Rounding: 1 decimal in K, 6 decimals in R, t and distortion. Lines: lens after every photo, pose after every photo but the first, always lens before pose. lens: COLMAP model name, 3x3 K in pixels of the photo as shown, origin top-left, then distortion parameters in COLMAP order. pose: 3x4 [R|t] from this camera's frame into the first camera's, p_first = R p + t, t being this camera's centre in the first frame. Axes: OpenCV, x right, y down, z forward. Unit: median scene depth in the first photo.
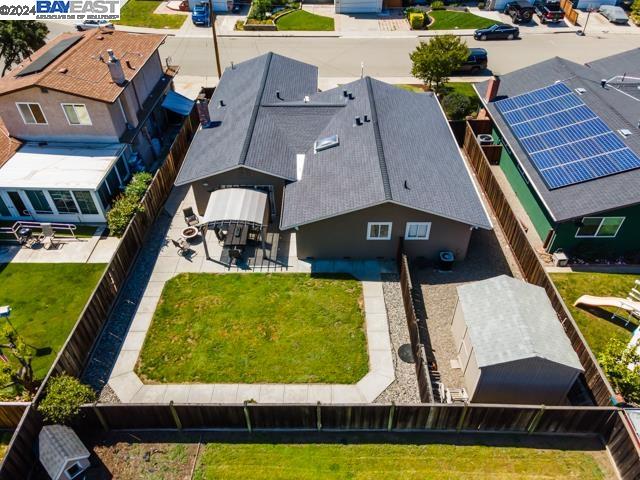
lens RADIAL K [[451.7, 0, 320.0], [0, 451.7, 240.0], [0, 0, 1]] dist [0.043355, 0.006349]
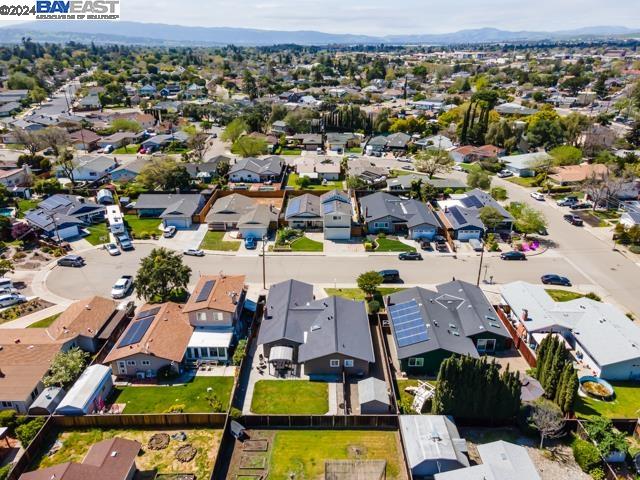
lens RADIAL K [[451.7, 0, 320.0], [0, 451.7, 240.0], [0, 0, 1]] dist [0.043355, 0.006349]
pose [[0.999994, 0.001425, 0.003044, 0.030916], [-0.000436, 0.953011, -0.302935, 0.092050], [-0.003333, 0.302932, 0.953006, -1.656285]]
